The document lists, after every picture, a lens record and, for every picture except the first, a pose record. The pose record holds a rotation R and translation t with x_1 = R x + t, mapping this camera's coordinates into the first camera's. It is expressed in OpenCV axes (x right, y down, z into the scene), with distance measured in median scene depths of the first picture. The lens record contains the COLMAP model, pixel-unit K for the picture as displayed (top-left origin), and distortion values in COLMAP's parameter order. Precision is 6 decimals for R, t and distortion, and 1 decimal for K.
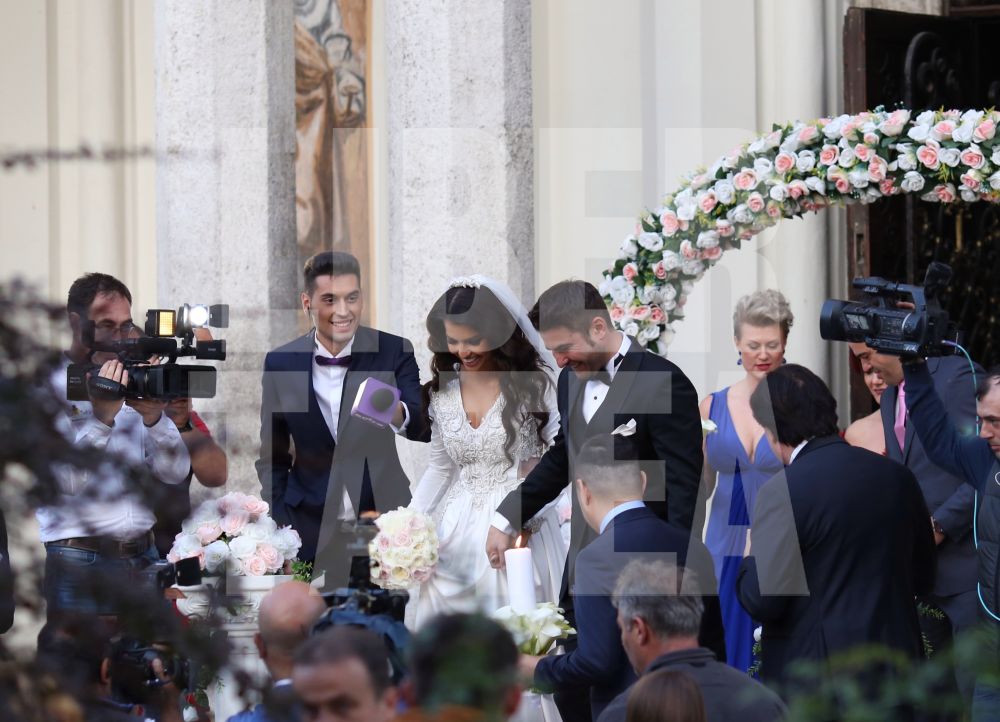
lens RADIAL K [[3871.0, 0, 462.2], [0, 3871.0, 372.8], [0, 0, 1]] dist [0.140271, 0.000000]
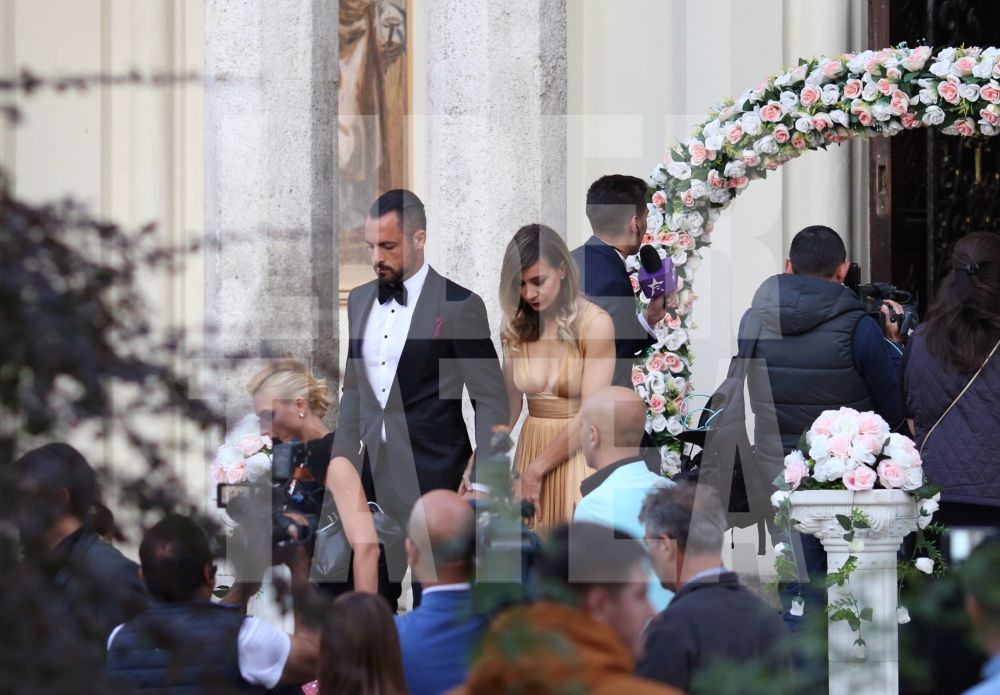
lens RADIAL K [[4127.4, 0, 449.3], [0, 4127.4, 281.9], [0, 0, 1]] dist [0.199418, 0.000000]
pose [[0.999749, 0.012699, -0.018445, 0.007870], [-0.012680, 0.999919, 0.001138, -0.004520], [0.018458, -0.000904, 0.999829, -0.107732]]
